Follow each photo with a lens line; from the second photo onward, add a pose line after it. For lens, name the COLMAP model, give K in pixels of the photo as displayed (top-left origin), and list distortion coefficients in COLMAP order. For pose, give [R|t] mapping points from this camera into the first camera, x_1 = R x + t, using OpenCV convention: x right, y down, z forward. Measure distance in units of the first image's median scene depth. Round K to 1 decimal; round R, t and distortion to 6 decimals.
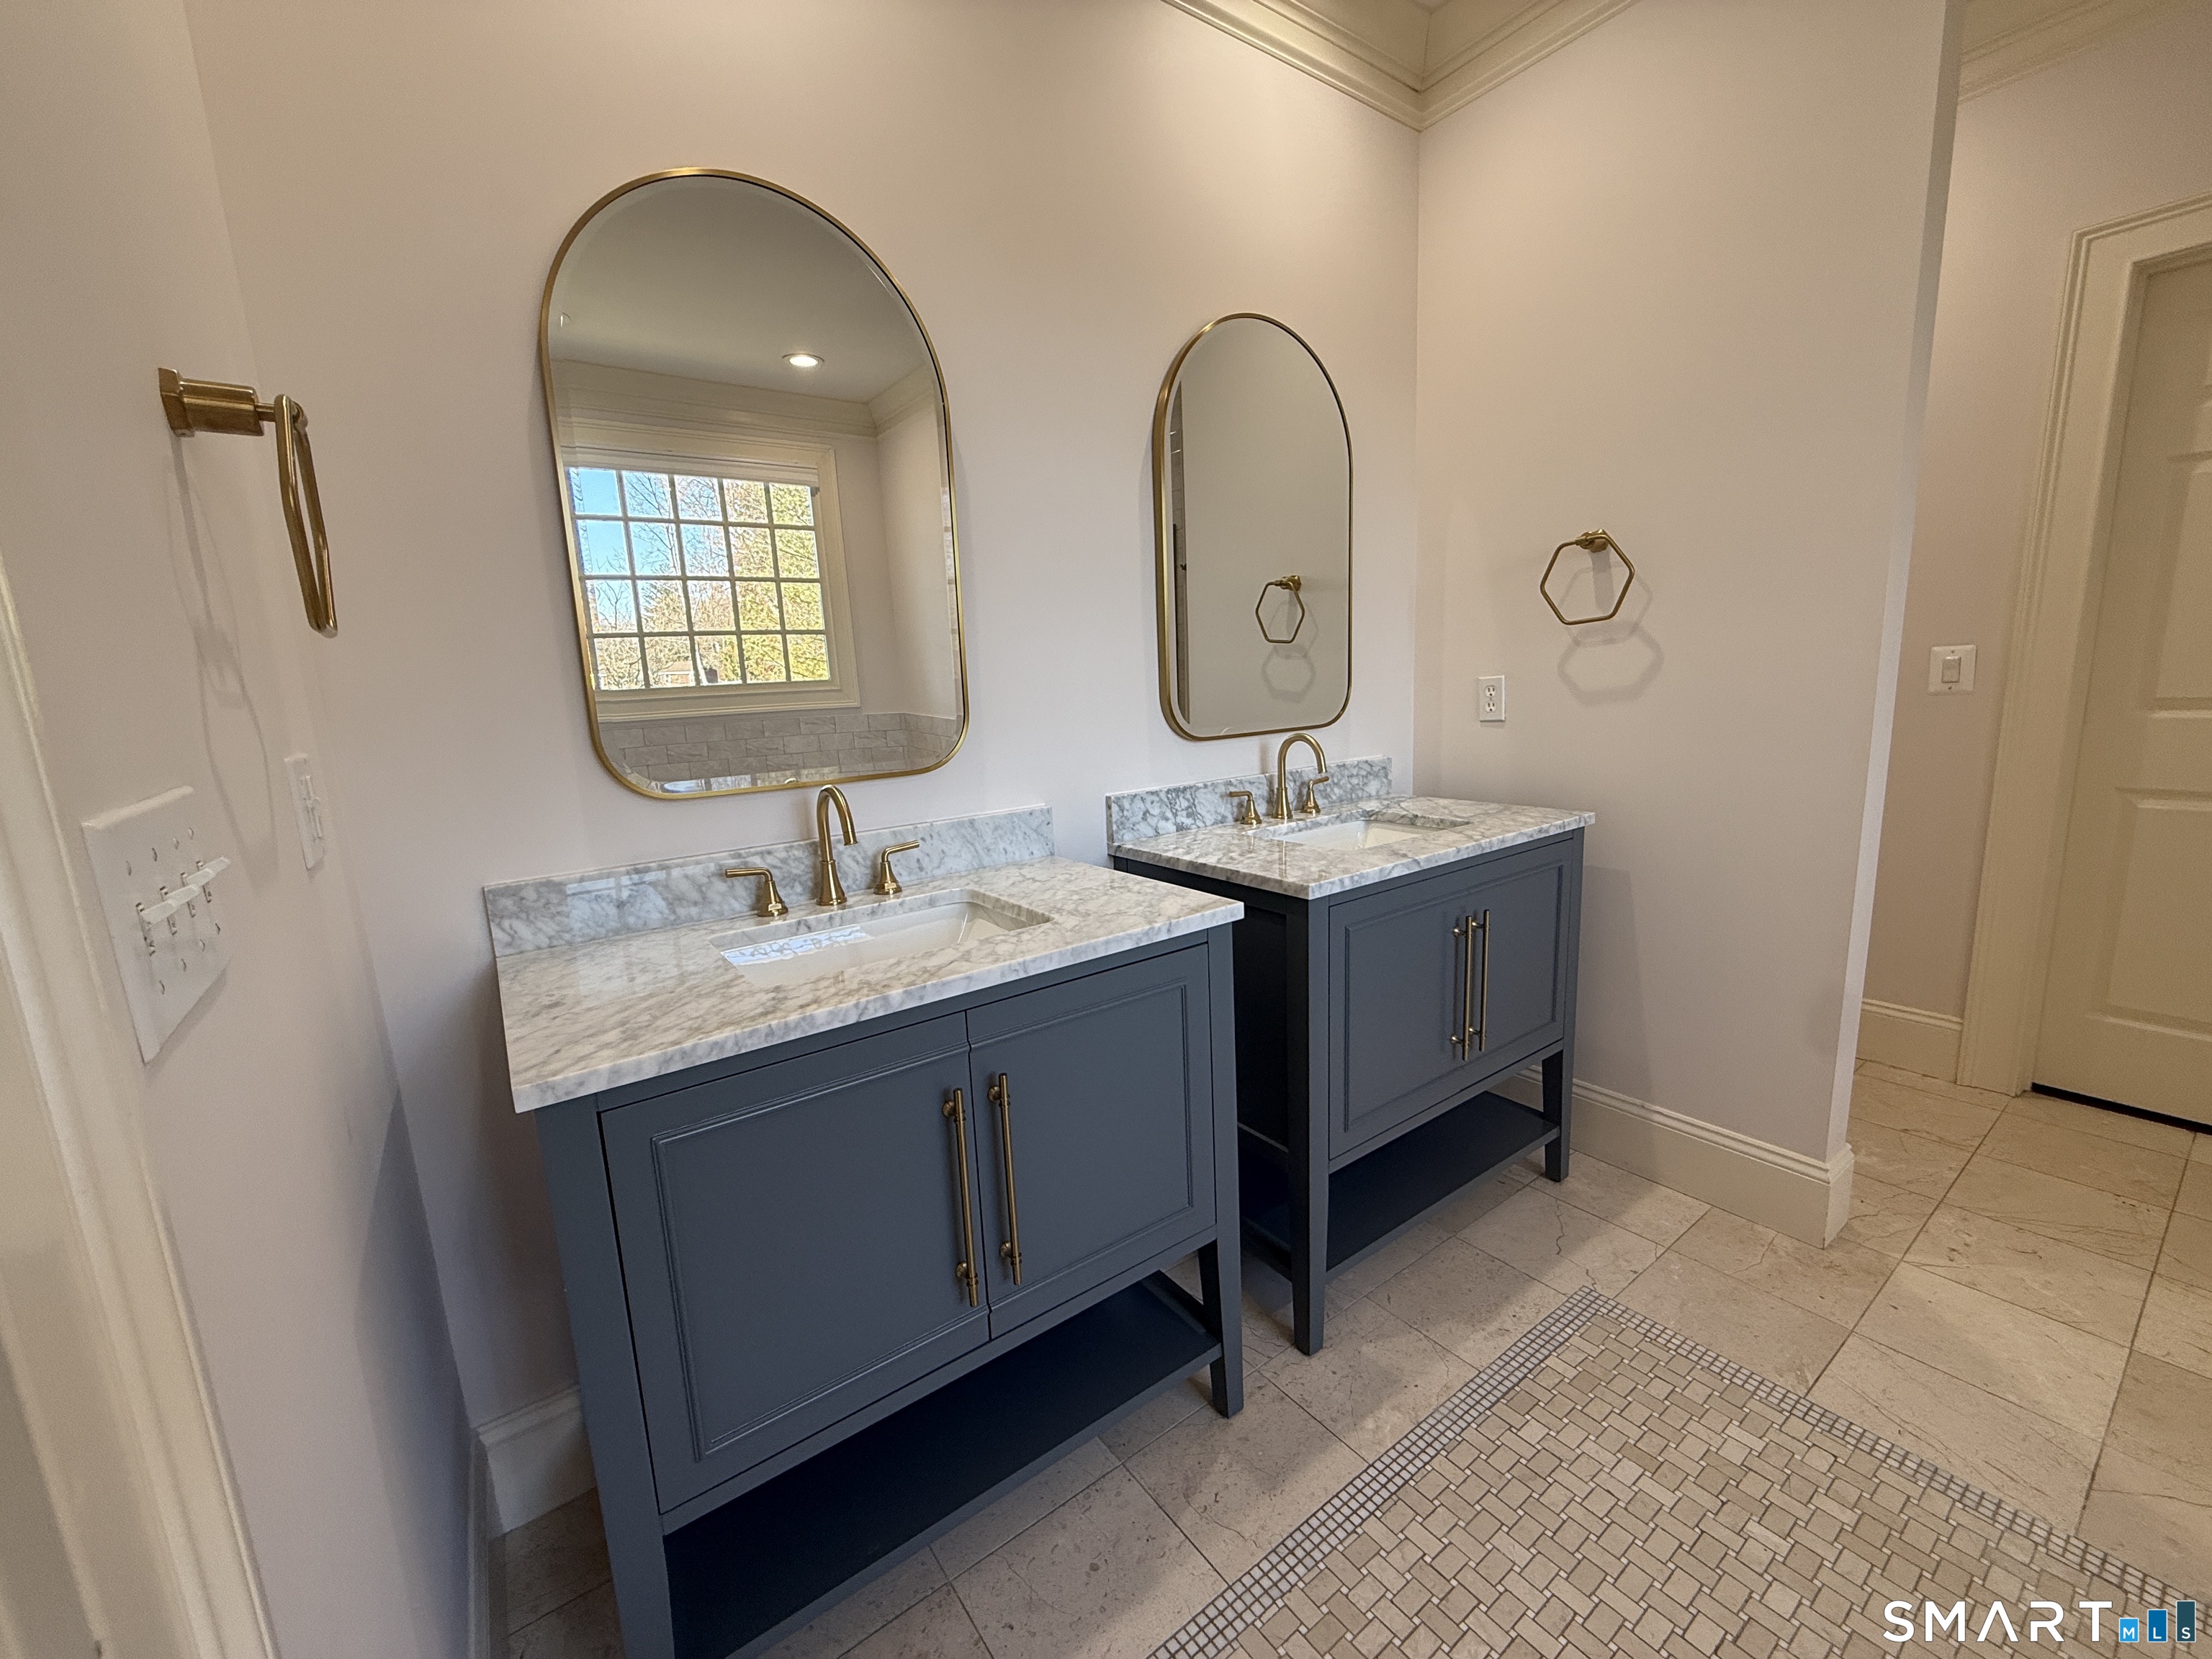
lens RADIAL K [[880.0, 0, 1095.4], [0, 880.0, 829.4], [0, 0, 1]] dist [0.002176, -0.000701]
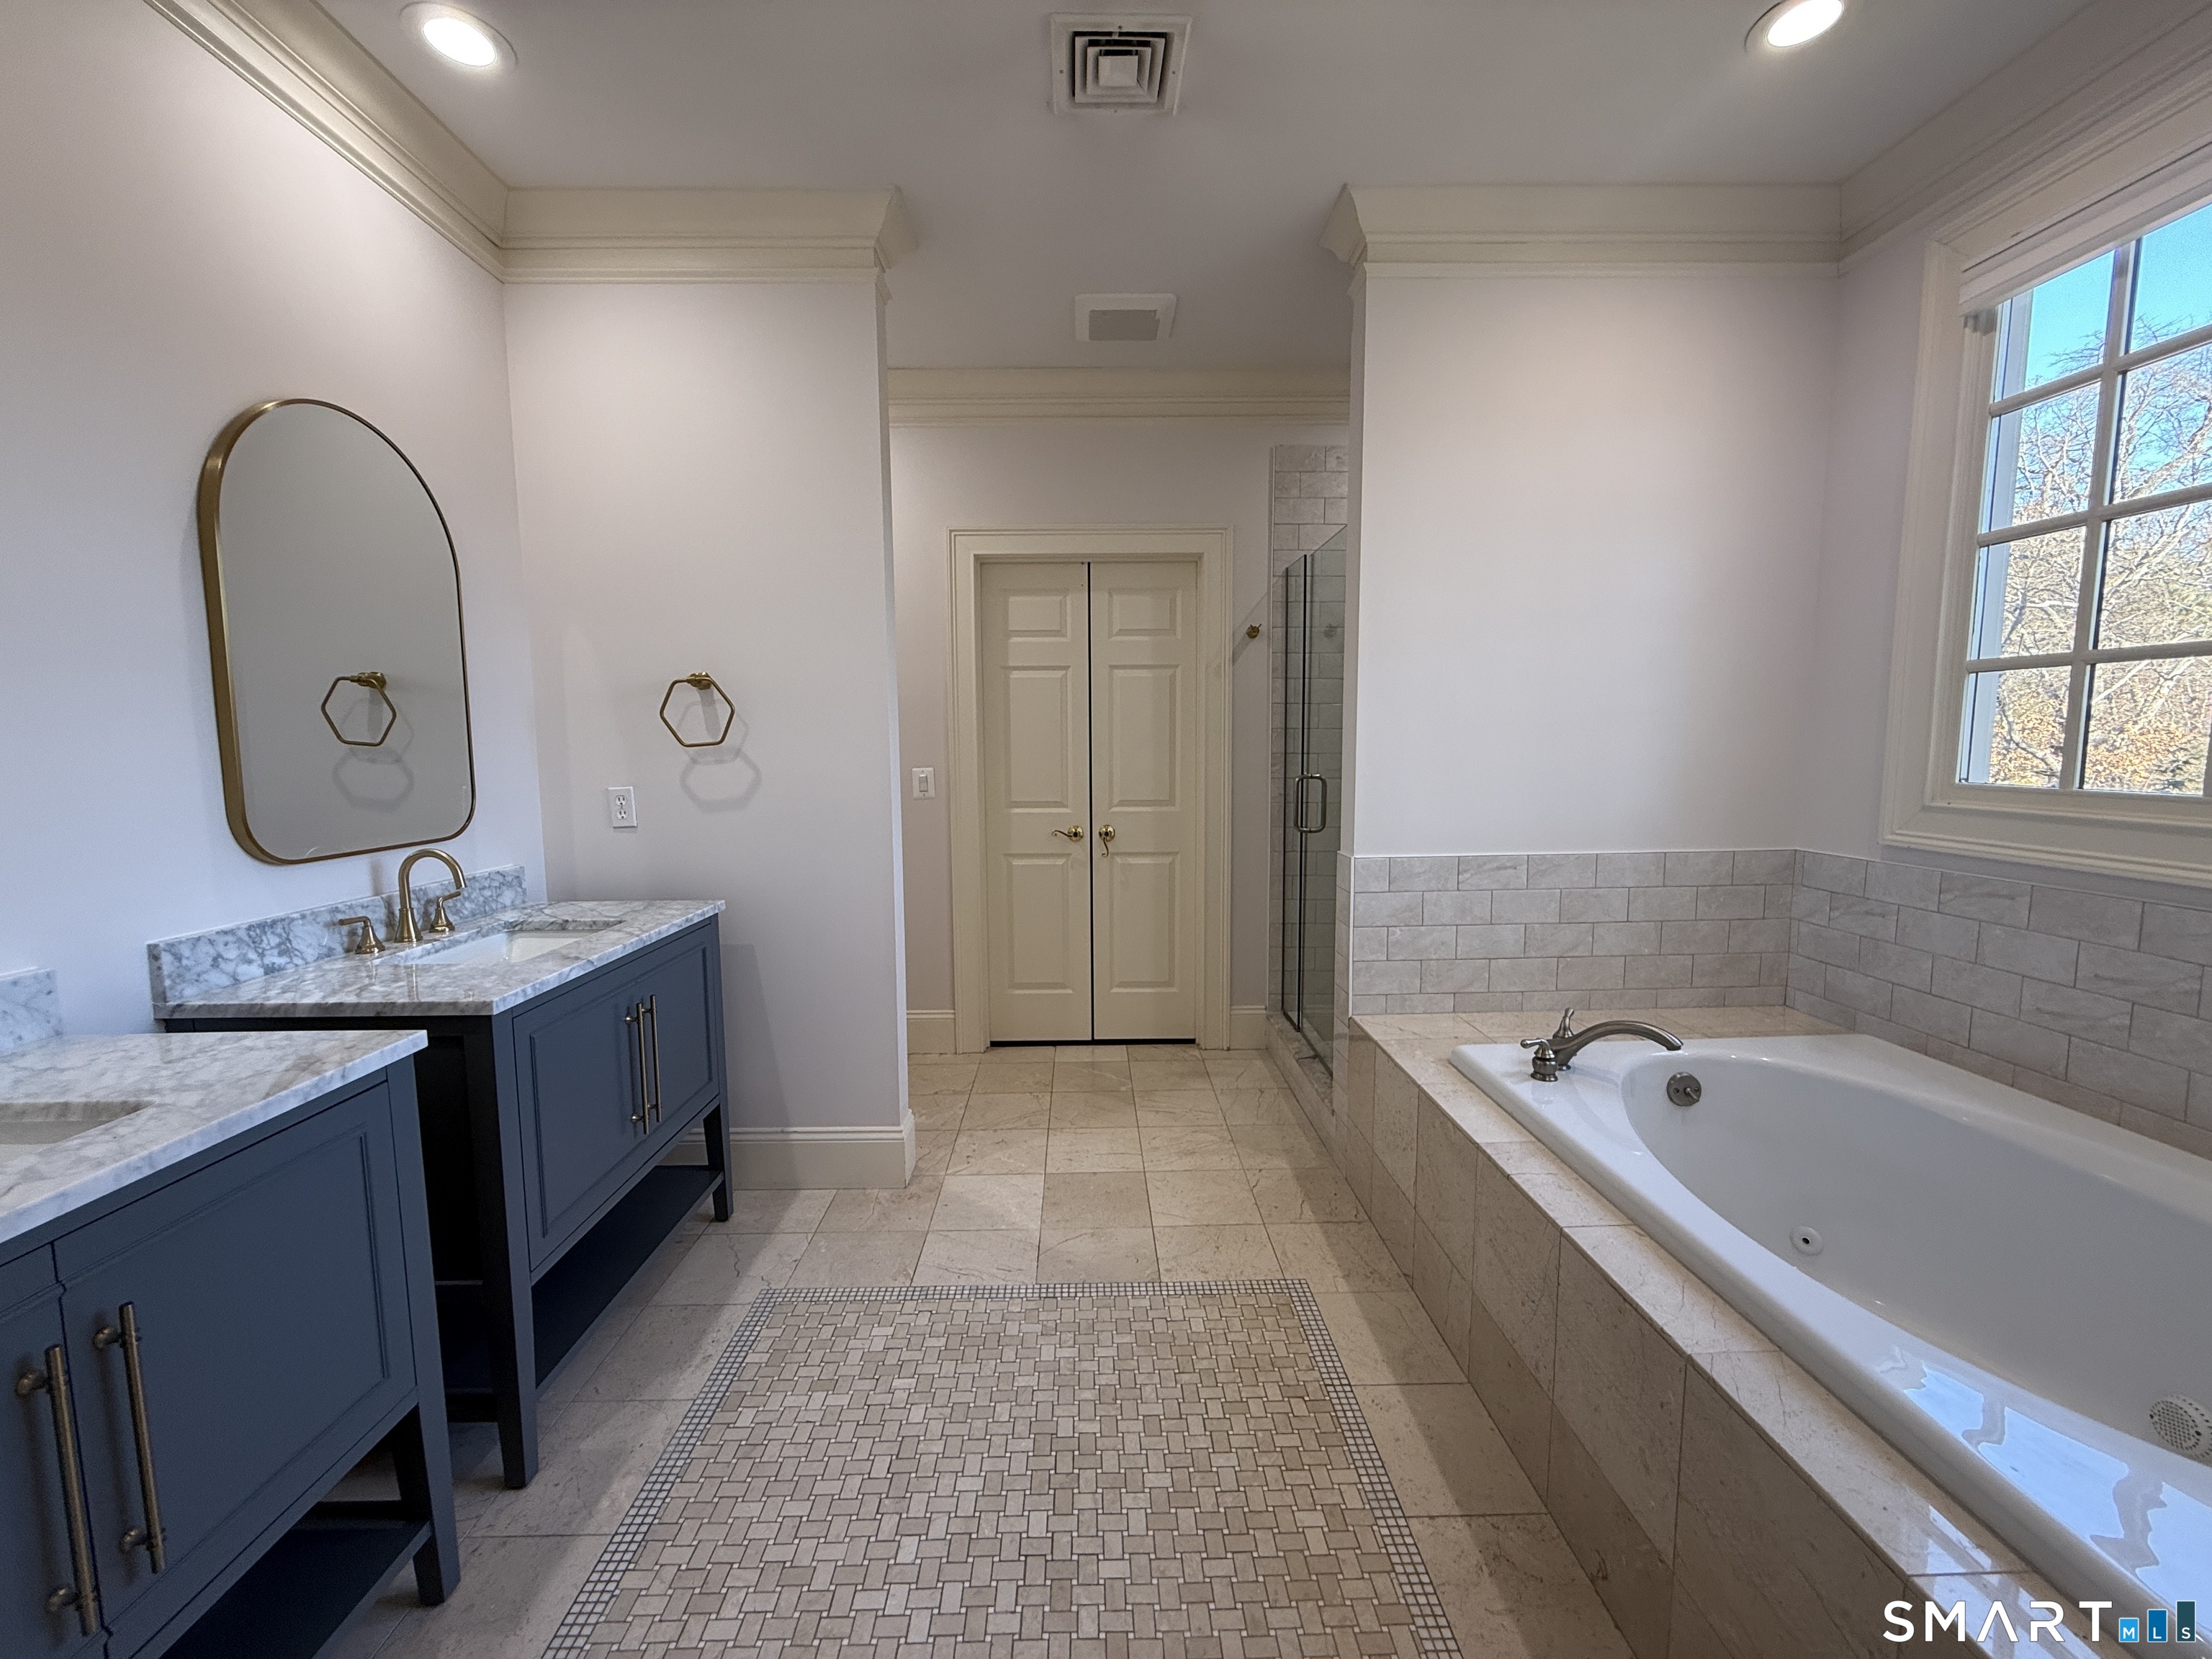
lens RADIAL K [[880.0, 0, 1091.8], [0, 880.0, 832.3], [0, 0, 1]] dist [0.002176, -0.000701]
pose [[0.574739, -0.039958, 0.817361, -0.159925], [0.121139, 0.991957, -0.036687, -0.007519], [-0.809321, 0.120099, 0.574957, -0.148456]]
